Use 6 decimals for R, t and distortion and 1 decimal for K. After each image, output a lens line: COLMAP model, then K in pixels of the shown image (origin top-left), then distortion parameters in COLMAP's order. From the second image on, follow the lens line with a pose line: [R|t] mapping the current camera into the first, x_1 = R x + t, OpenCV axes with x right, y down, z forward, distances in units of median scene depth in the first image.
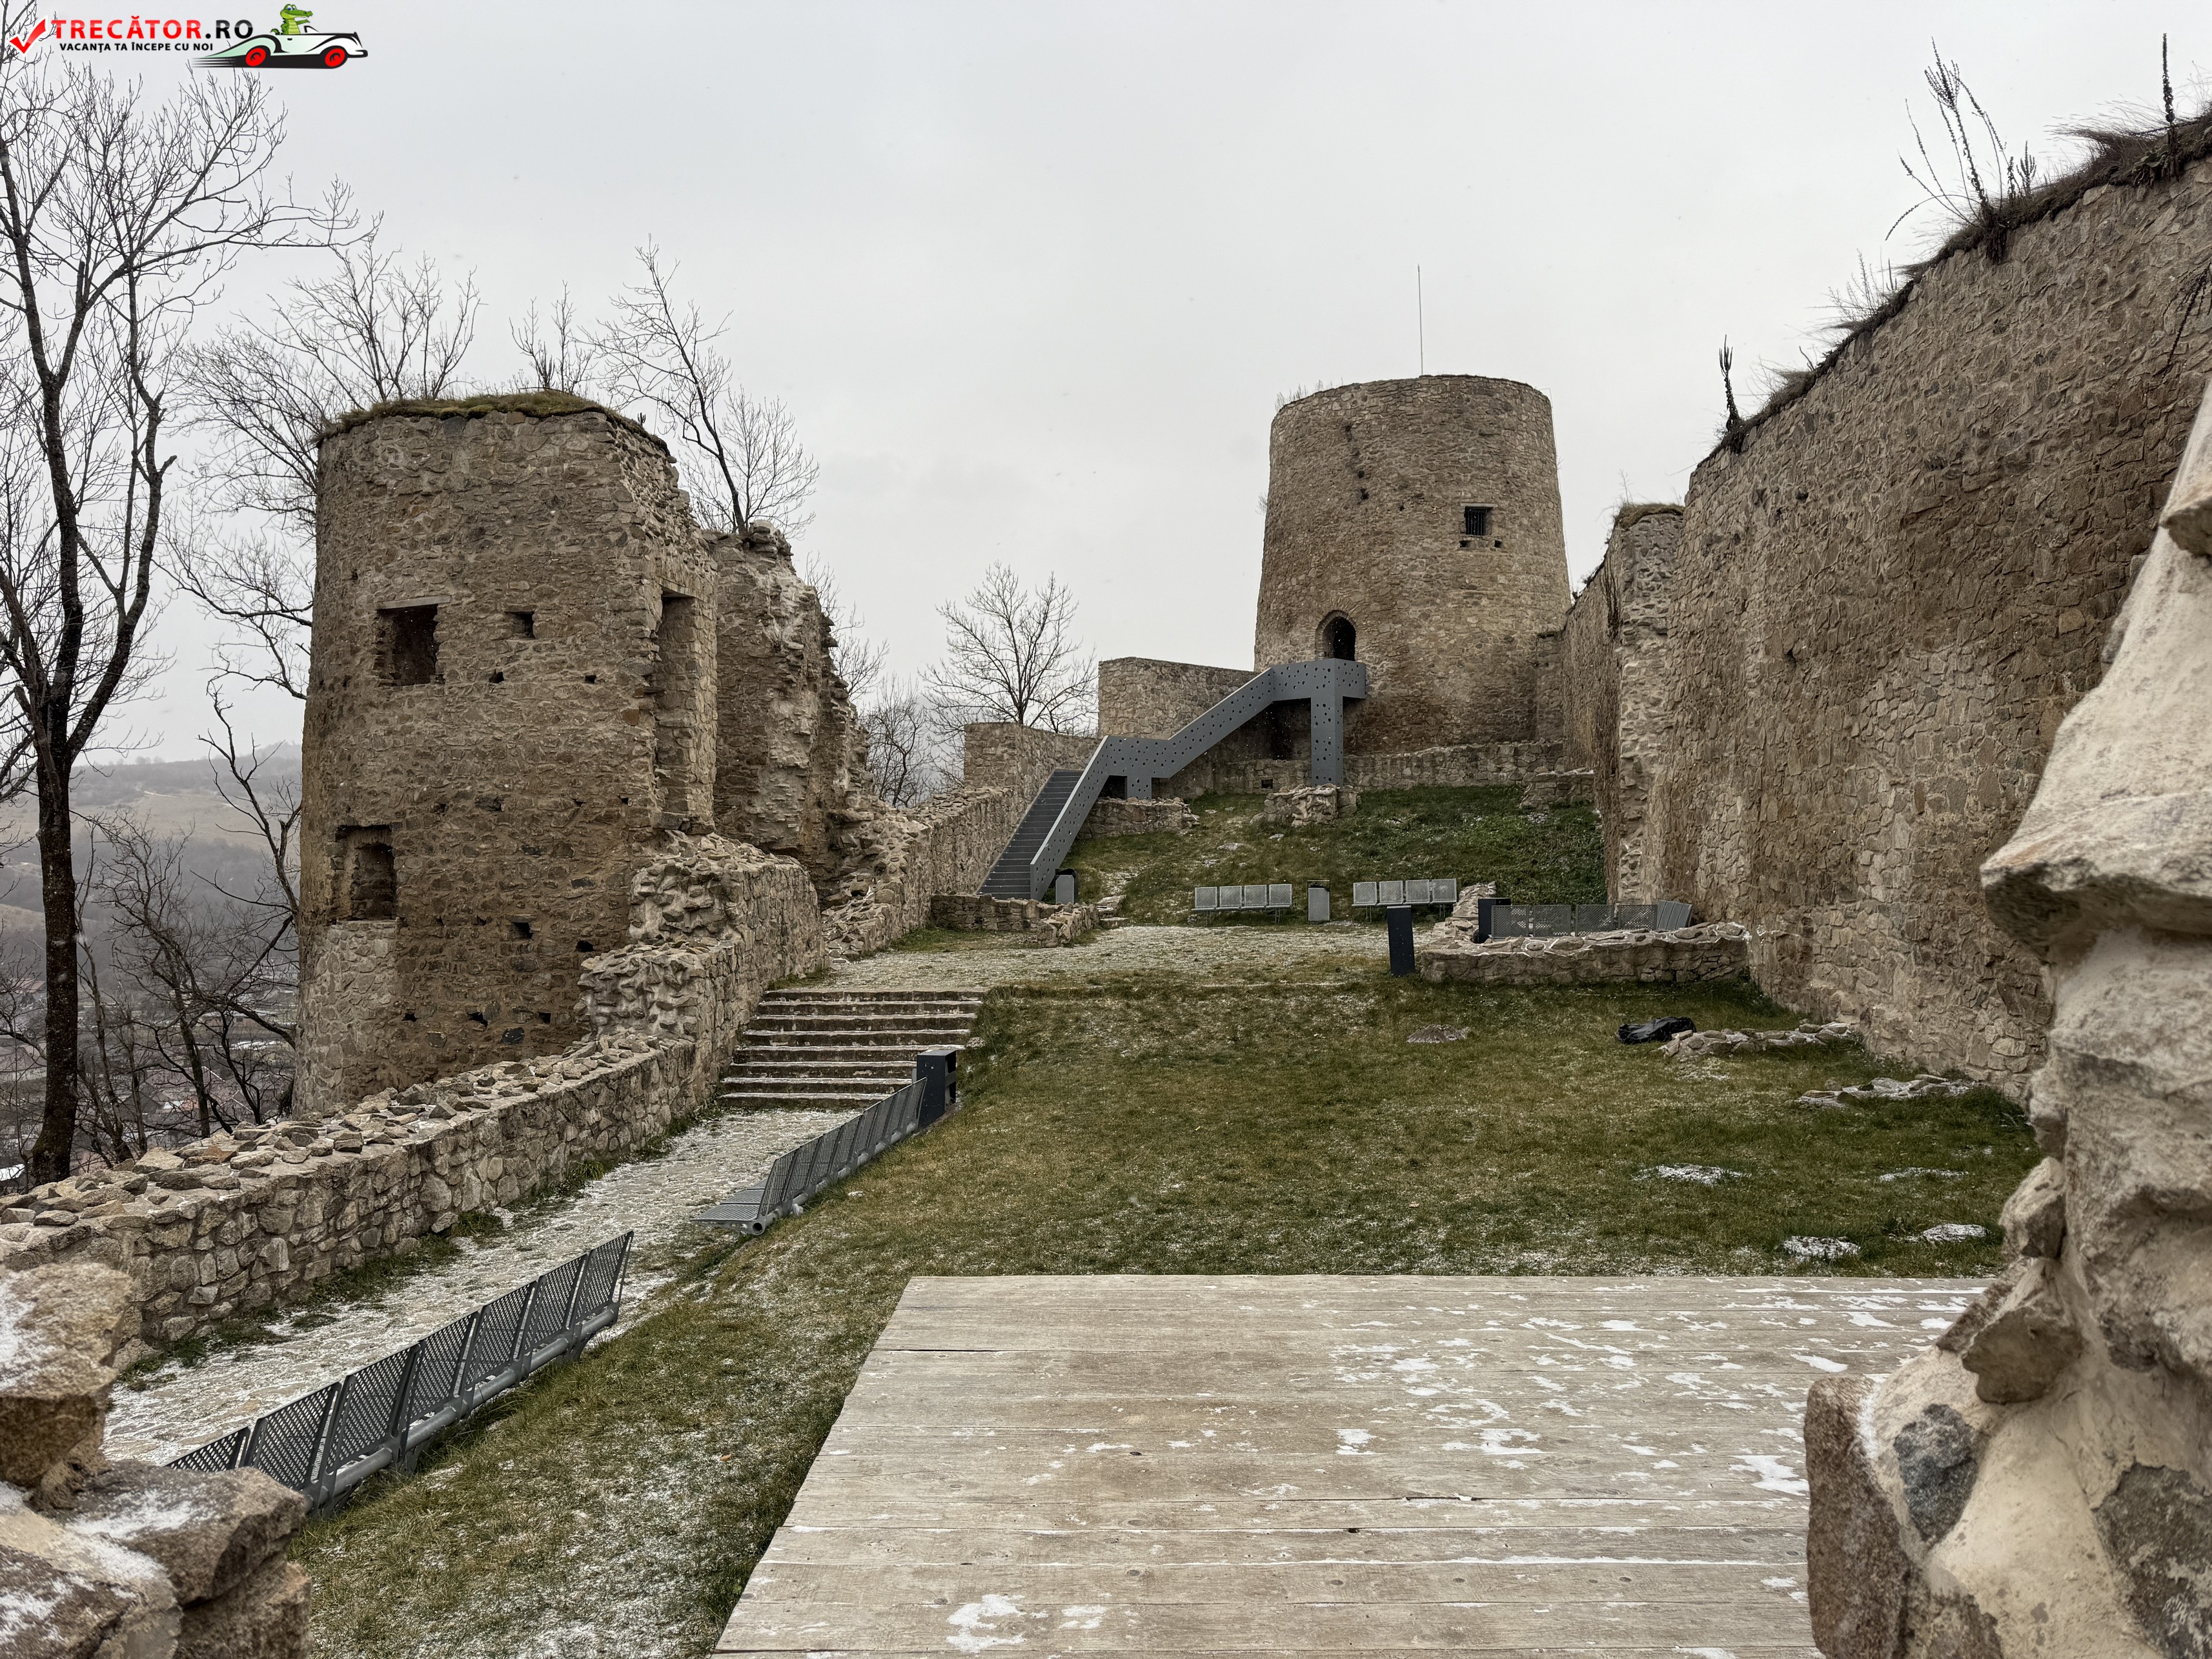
lens RADIAL K [[1534.4, 0, 1106.0], [0, 1534.4, 829.5], [0, 0, 1]] dist [0.160511, -0.249569]
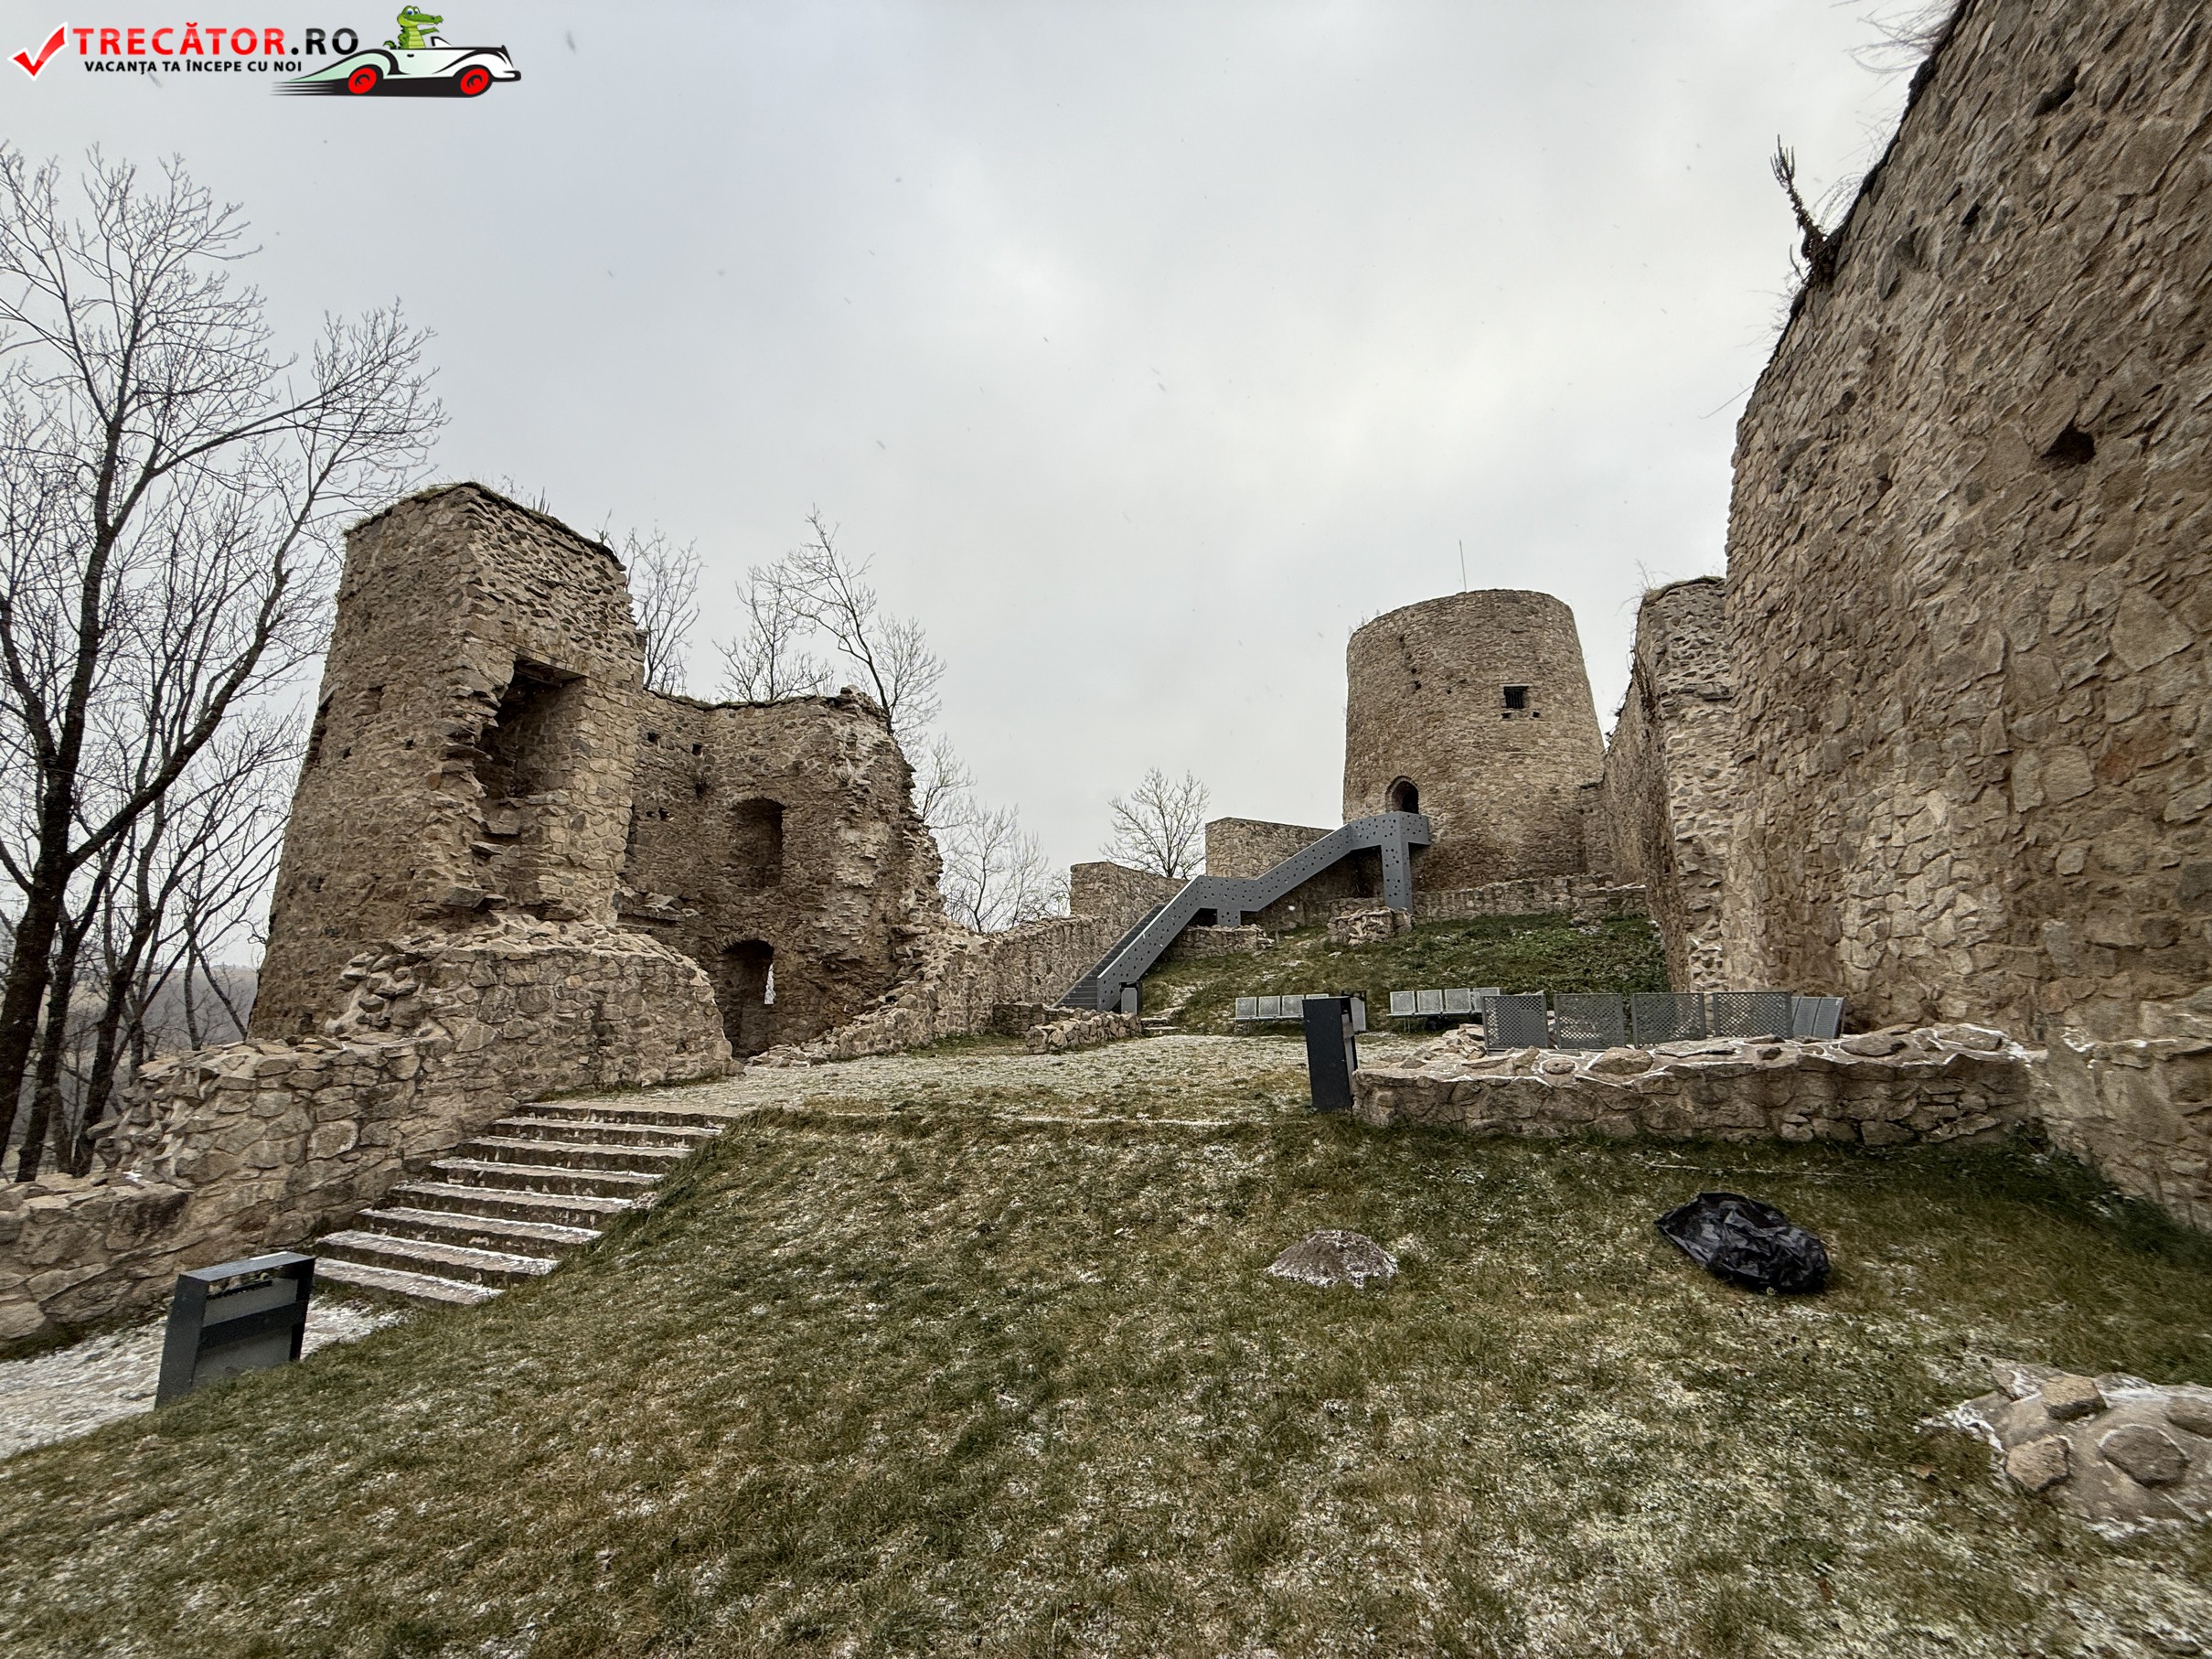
lens RADIAL K [[872.8, 0, 1102.6], [0, 872.8, 828.6], [0, 0, 1]] dist [0.001086, -0.000406]
pose [[0.968555, -0.045958, -0.244519, 0.131924], [0.002821, 0.984757, -0.173913, 0.030027], [0.248784, 0.167755, 0.953921, 0.428175]]
